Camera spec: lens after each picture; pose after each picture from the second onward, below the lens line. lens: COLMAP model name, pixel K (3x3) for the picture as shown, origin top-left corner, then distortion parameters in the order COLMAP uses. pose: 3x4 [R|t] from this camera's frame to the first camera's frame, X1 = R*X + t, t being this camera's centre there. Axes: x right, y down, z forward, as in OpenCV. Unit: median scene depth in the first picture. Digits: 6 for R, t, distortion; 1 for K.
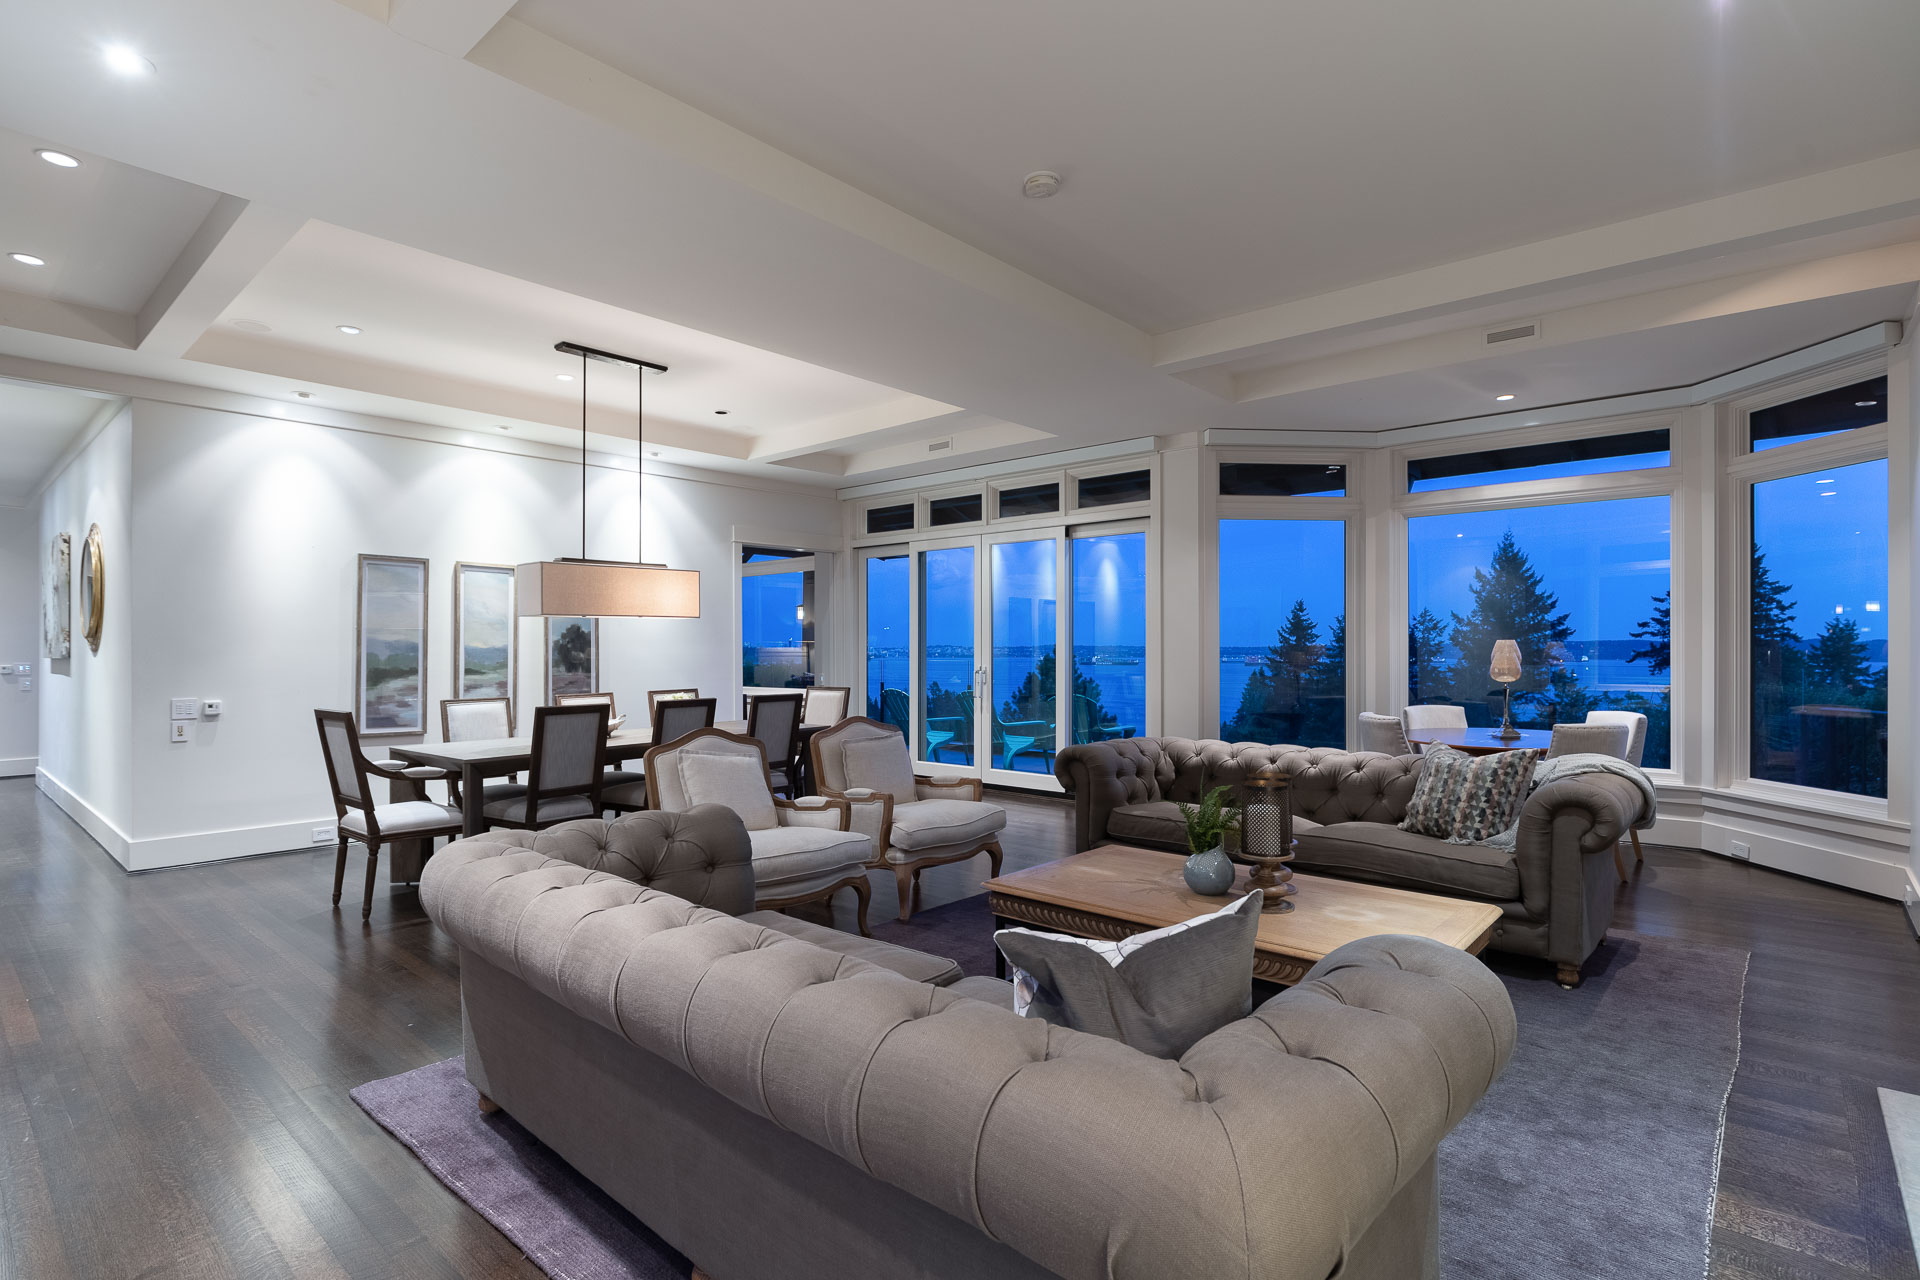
lens RADIAL K [[974.2, 0, 967.2], [0, 974.2, 645.3], [0, 0, 1]] dist [0.001165, 0.000063]
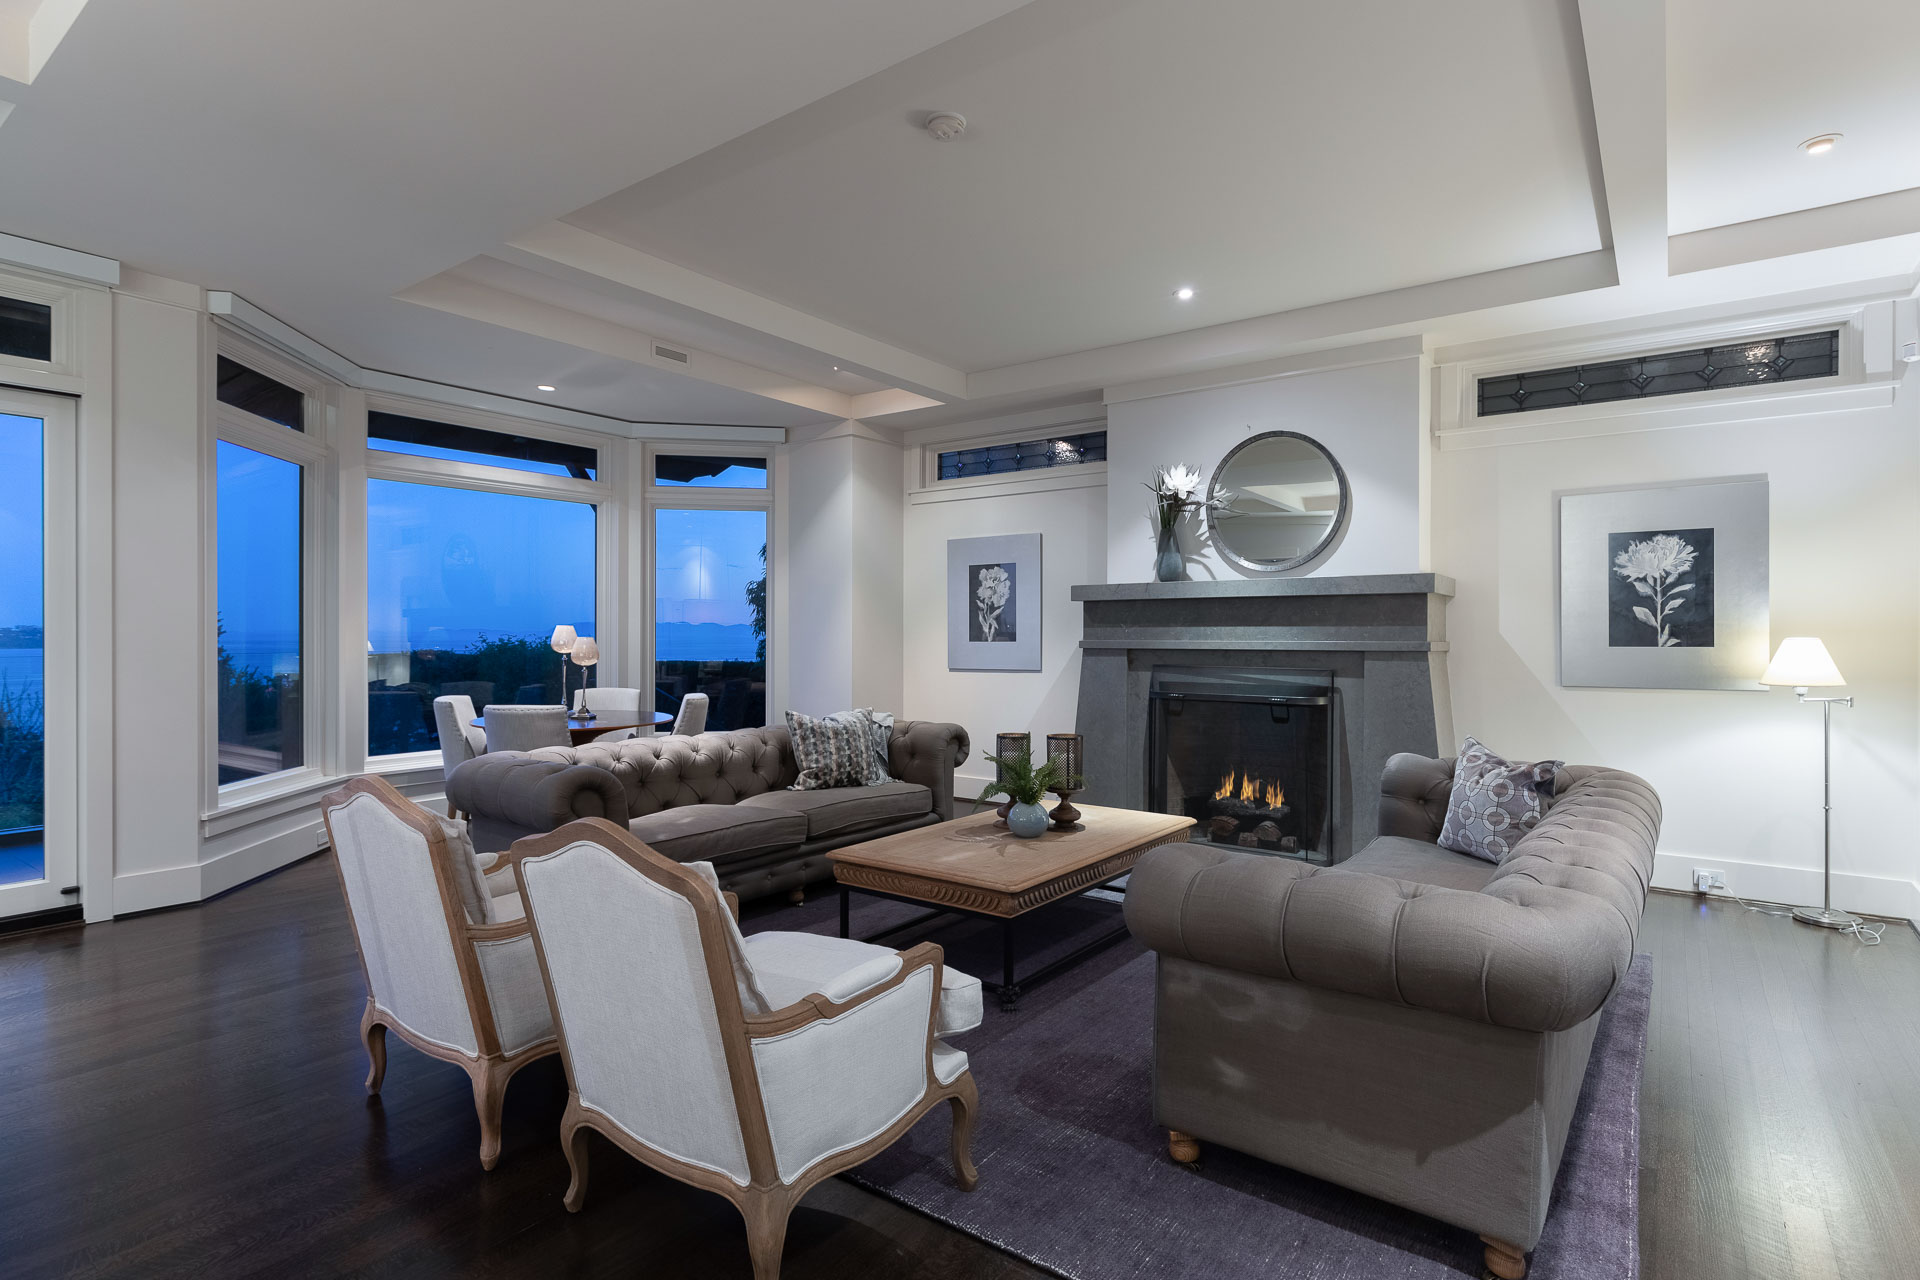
lens RADIAL K [[974.2, 0, 967.3], [0, 974.2, 636.4], [0, 0, 1]] dist [0.001165, 0.000063]
pose [[-0.114728, -0.001105, 0.993396, -0.485298], [-0.002111, 0.999997, 0.000869, 0.004969], [-0.993395, -0.001998, -0.114730, 0.631979]]
